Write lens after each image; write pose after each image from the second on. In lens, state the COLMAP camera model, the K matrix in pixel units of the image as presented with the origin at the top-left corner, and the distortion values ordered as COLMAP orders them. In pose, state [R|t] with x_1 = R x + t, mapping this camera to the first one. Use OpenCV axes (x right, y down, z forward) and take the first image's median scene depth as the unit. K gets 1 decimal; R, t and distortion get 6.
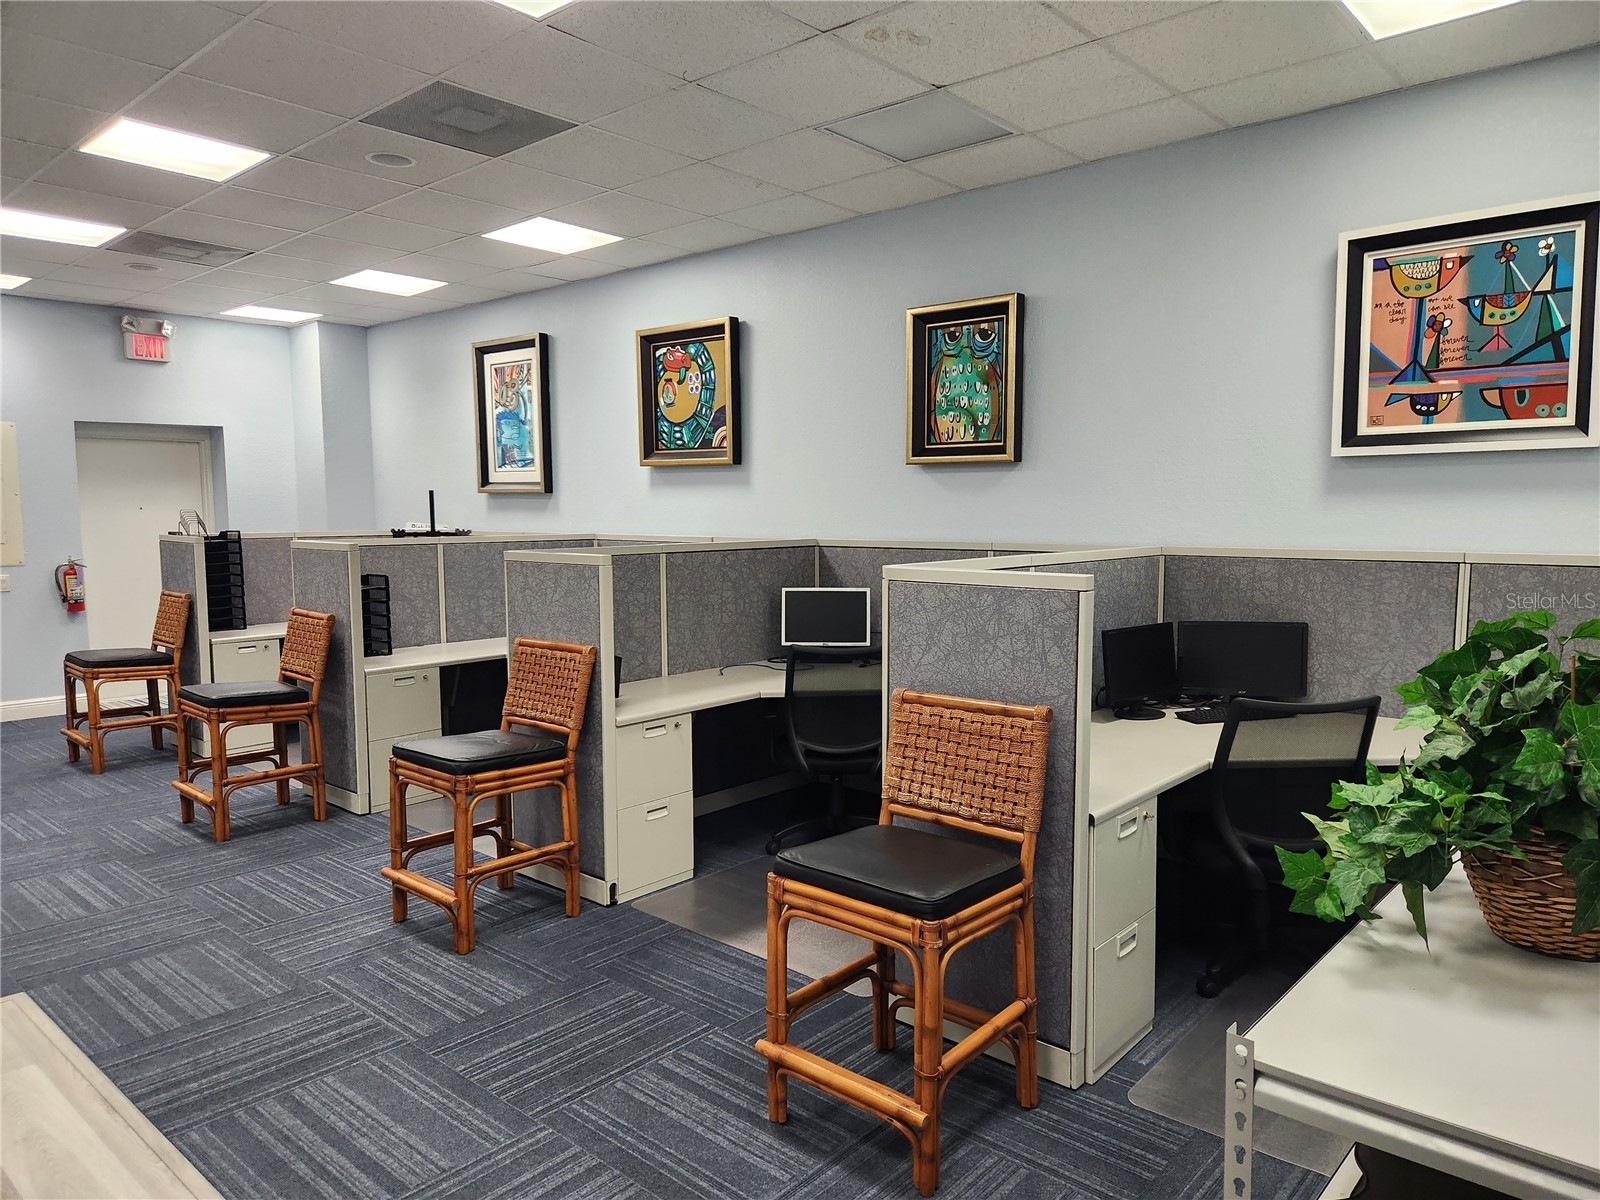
lens RADIAL K [[1067.4, 0, 812.8], [0, 1067.4, 601.8], [0, 0, 1]] dist [0.071101, -0.061491]
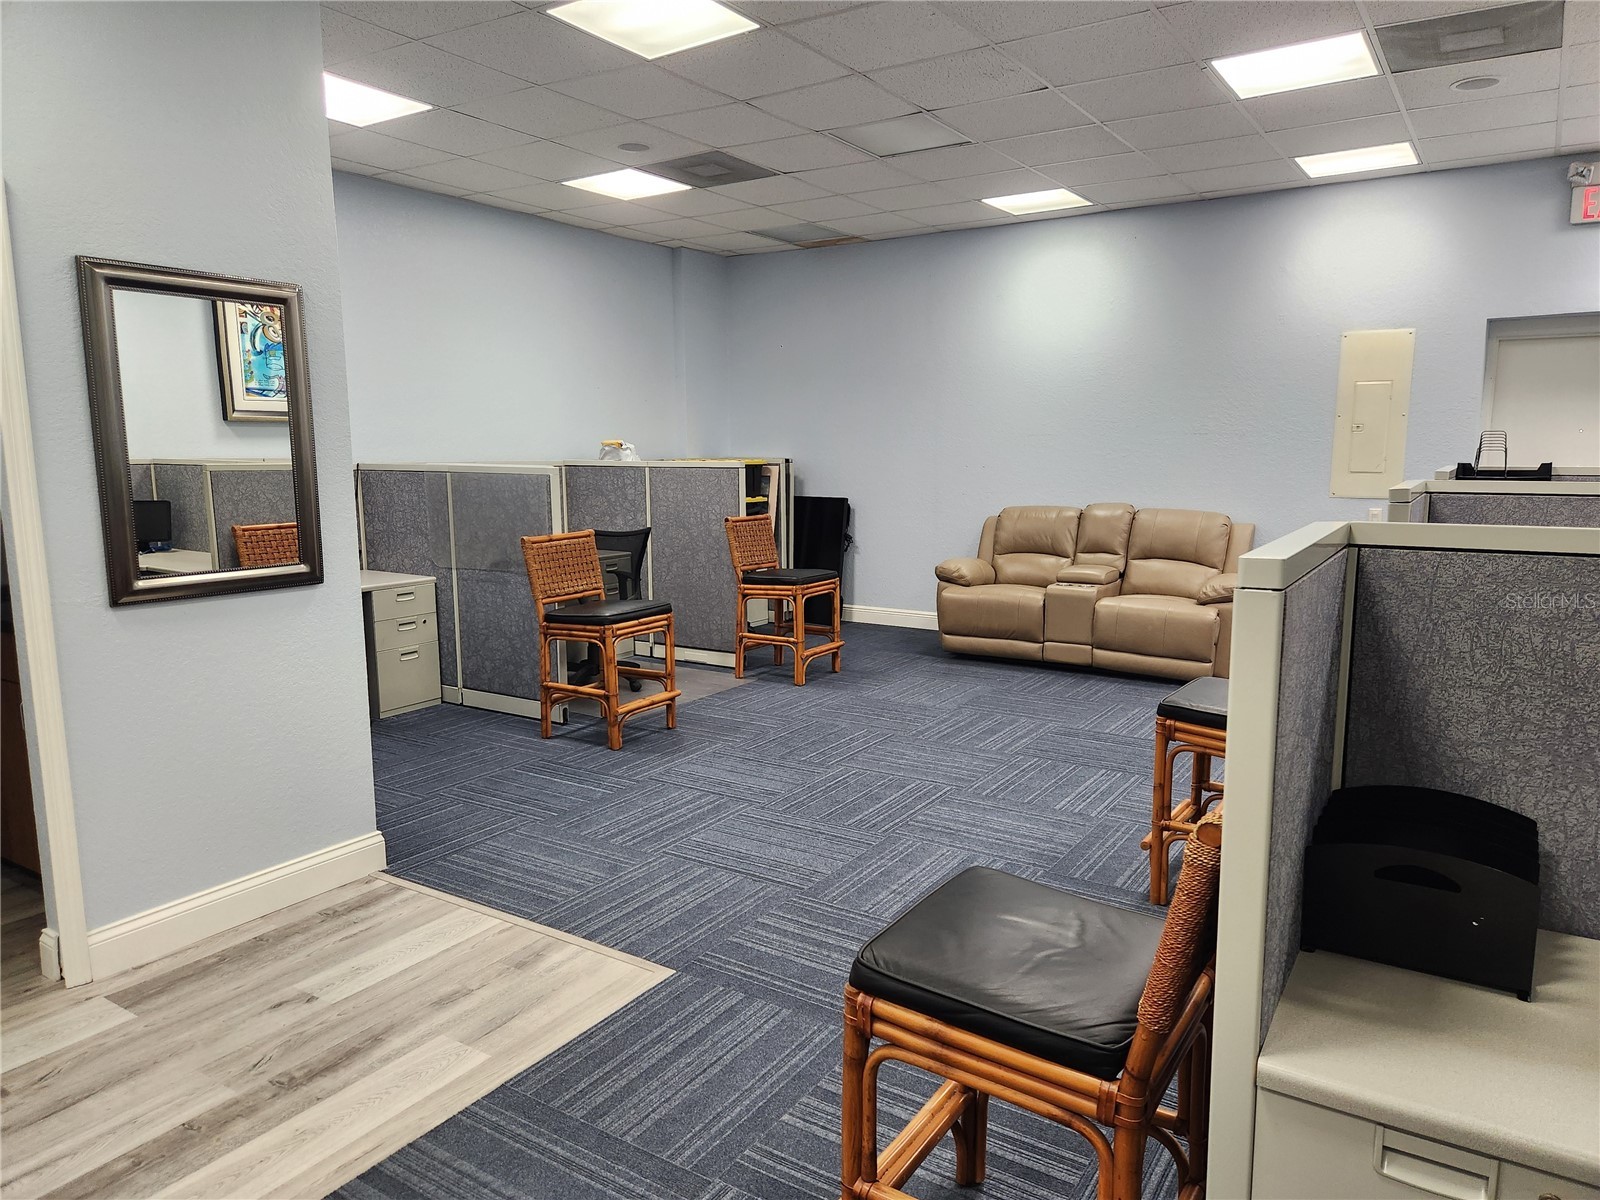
lens RADIAL K [[1067.4, 0, 808.6], [0, 1067.4, 592.4], [0, 0, 1]] dist [0.071101, -0.061491]
pose [[0.143454, 0.140695, -0.979605, 0.097251], [-0.084539, 0.987967, 0.129516, -0.061616], [0.986040, 0.064235, 0.153622, 0.802892]]
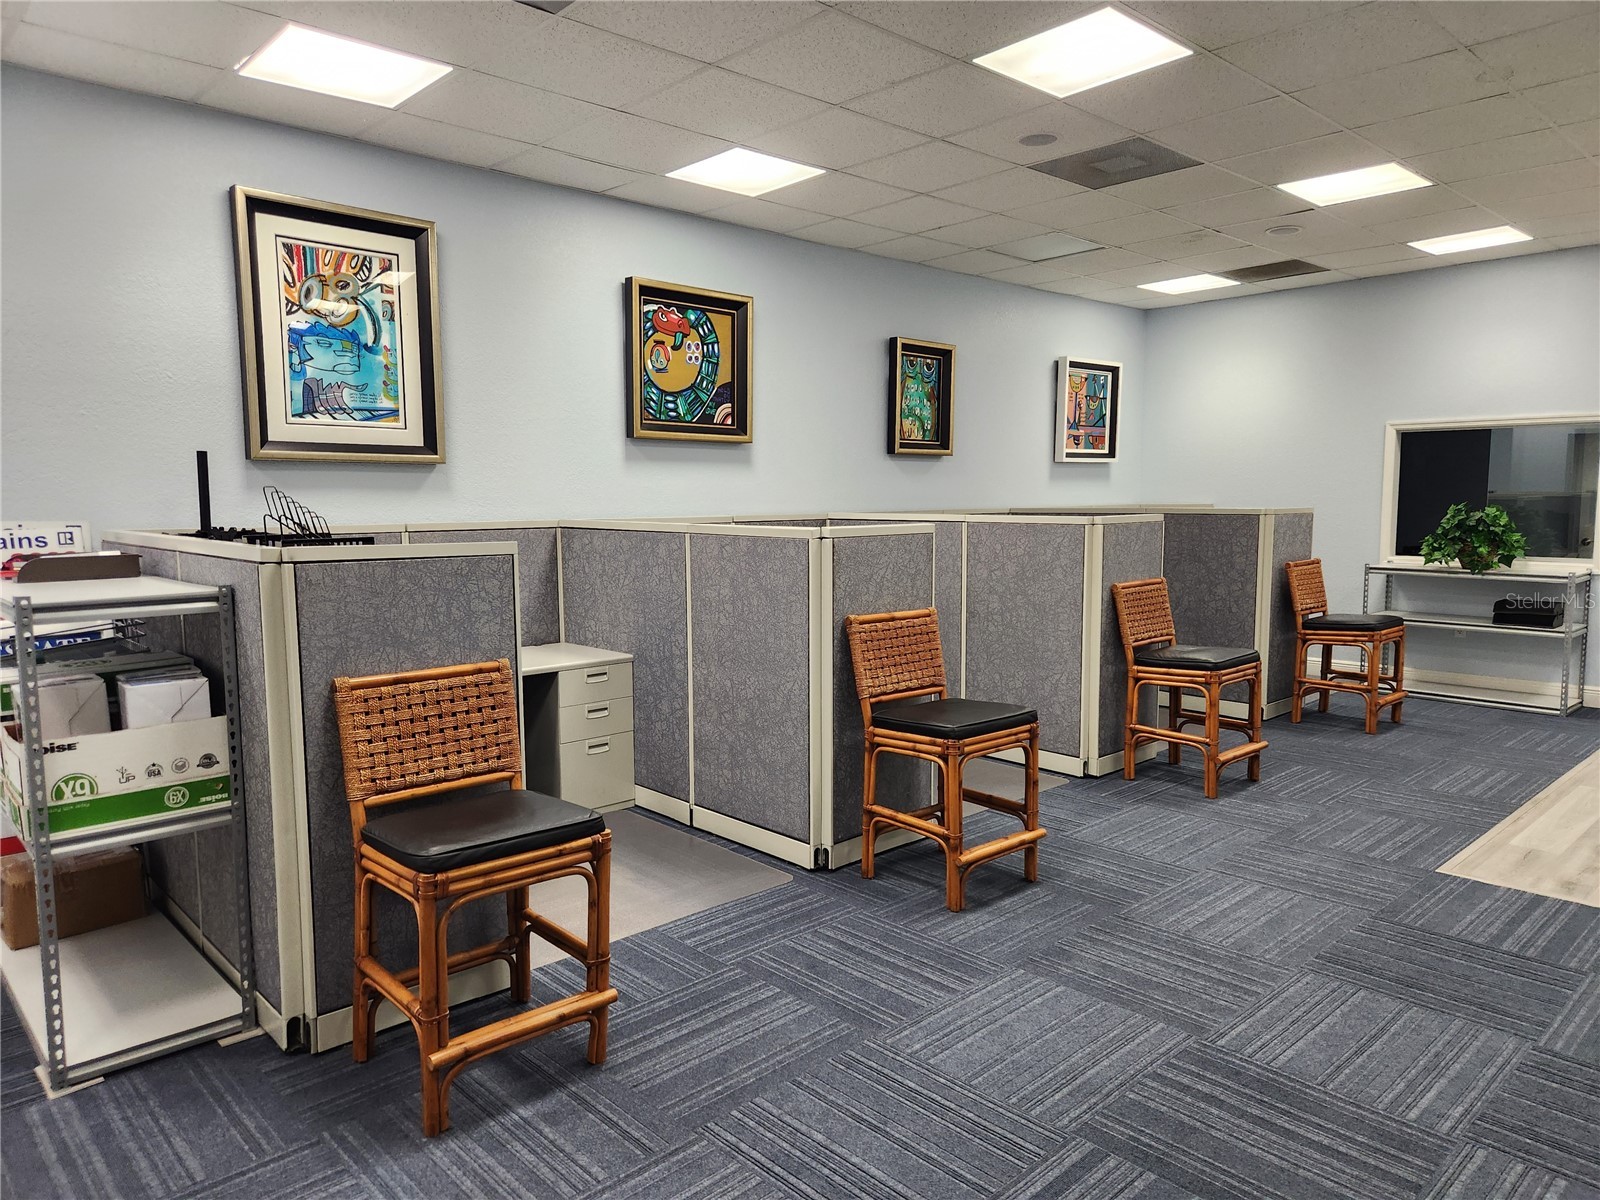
lens RADIAL K [[1067.4, 0, 816.8], [0, 1067.4, 601.3], [0, 0, 1]] dist [0.071101, -0.061491]
pose [[0.088162, -0.099361, 0.991138, -1.659335], [0.096190, 0.991212, 0.090813, -0.101307], [-0.991451, 0.087332, 0.096945, 1.302688]]
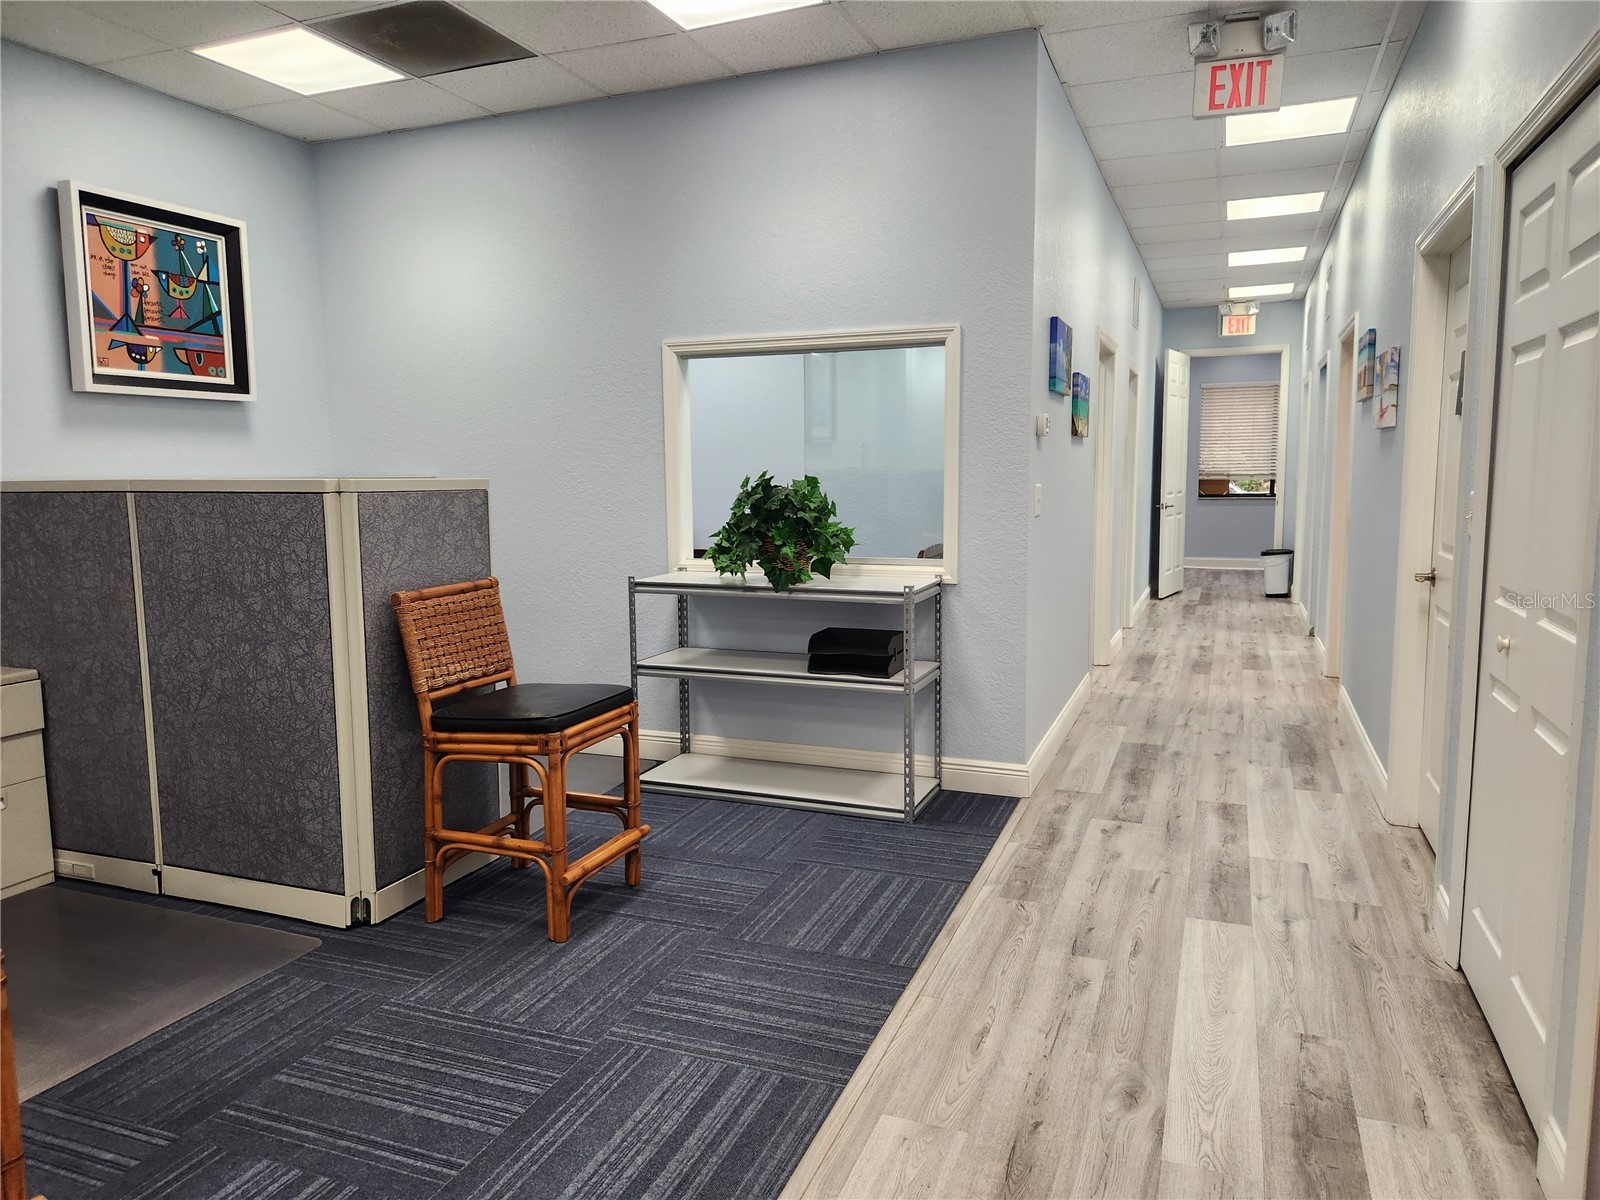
lens RADIAL K [[1067.4, 0, 803.5], [0, 1067.4, 586.3], [0, 0, 1]] dist [0.071101, -0.061491]
pose [[-0.338423, -0.095297, 0.936156, -0.779587], [0.094605, 0.986372, 0.134609, -0.022727], [-0.936227, 0.134119, -0.324795, 0.717473]]
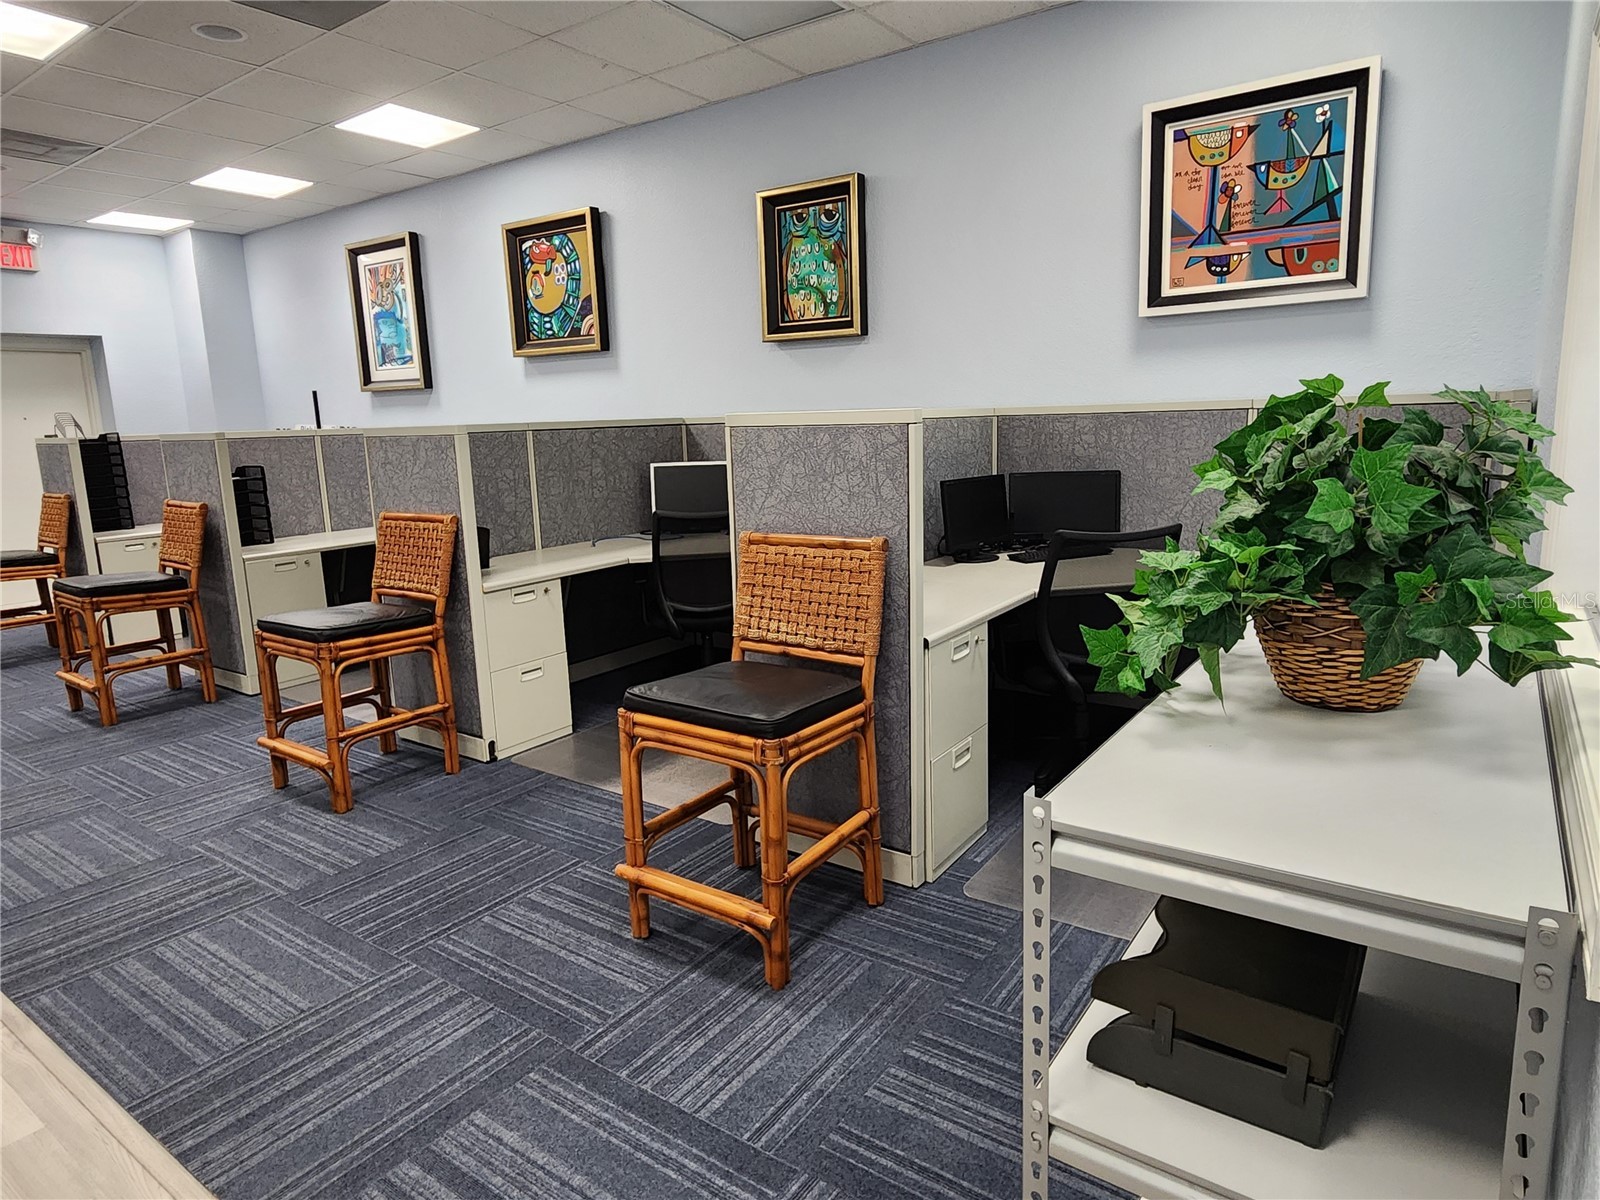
lens RADIAL K [[941.5, 0, 808.6], [0, 941.5, 579.9], [0, 0, 1]] dist [0.007666, -0.006309]
pose [[0.993785, -0.045160, 0.101745, 0.035953], [0.036823, 0.995920, 0.082383, 0.040754], [-0.105050, -0.078124, 0.991394, 0.065988]]
